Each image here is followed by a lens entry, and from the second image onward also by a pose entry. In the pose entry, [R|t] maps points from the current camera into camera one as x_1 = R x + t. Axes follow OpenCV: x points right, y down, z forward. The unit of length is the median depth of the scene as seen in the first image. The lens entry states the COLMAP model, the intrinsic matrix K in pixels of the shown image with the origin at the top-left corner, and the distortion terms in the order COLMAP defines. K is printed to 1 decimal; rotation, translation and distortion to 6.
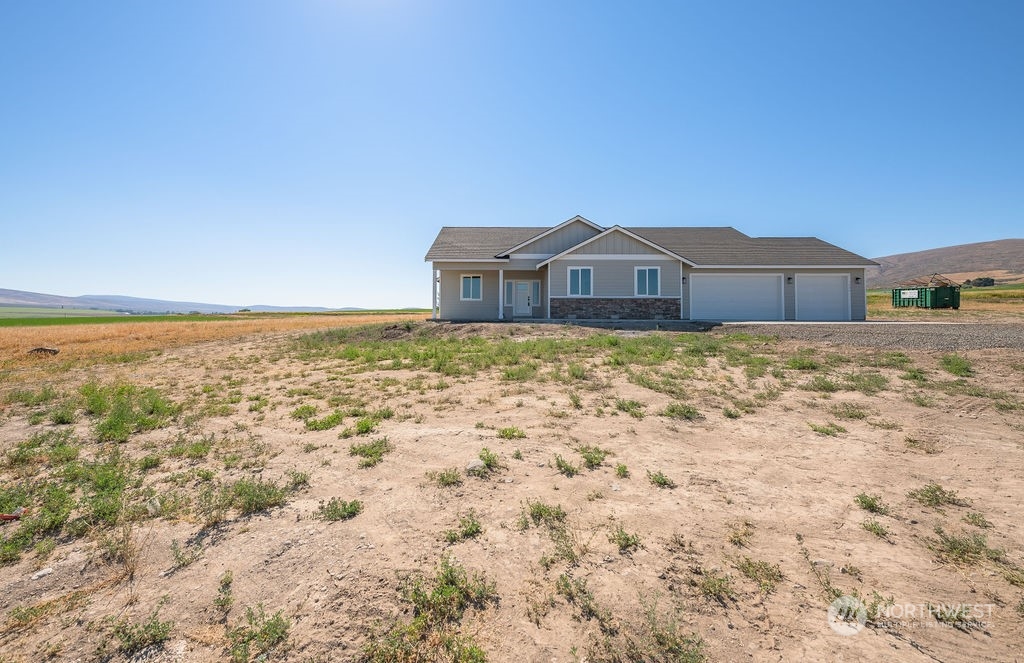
lens RADIAL K [[433.8, 0, 494.2], [0, 433.8, 310.3], [0, 0, 1]] dist [0.000748, 0.000077]
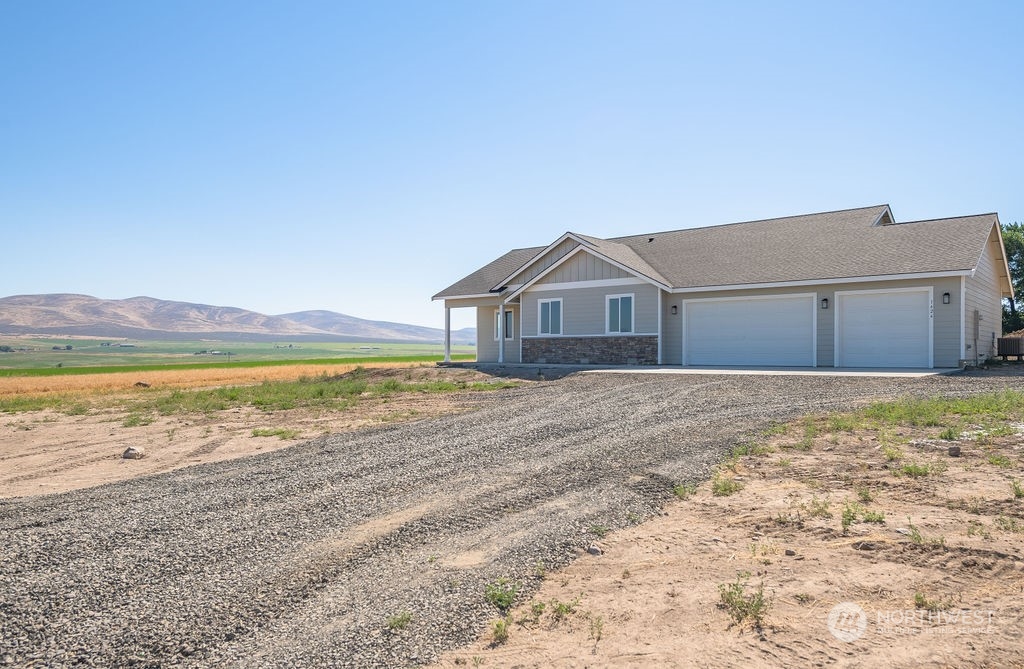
lens RADIAL K [[722.7, 0, 514.2], [0, 722.7, 338.1], [0, 0, 1]] dist [-0.004945, -0.001399]
pose [[0.774122, -0.016479, -0.632822, 0.991654], [0.012795, 0.999864, -0.010385, -0.014068], [0.632907, -0.000058, 0.774228, -0.081351]]
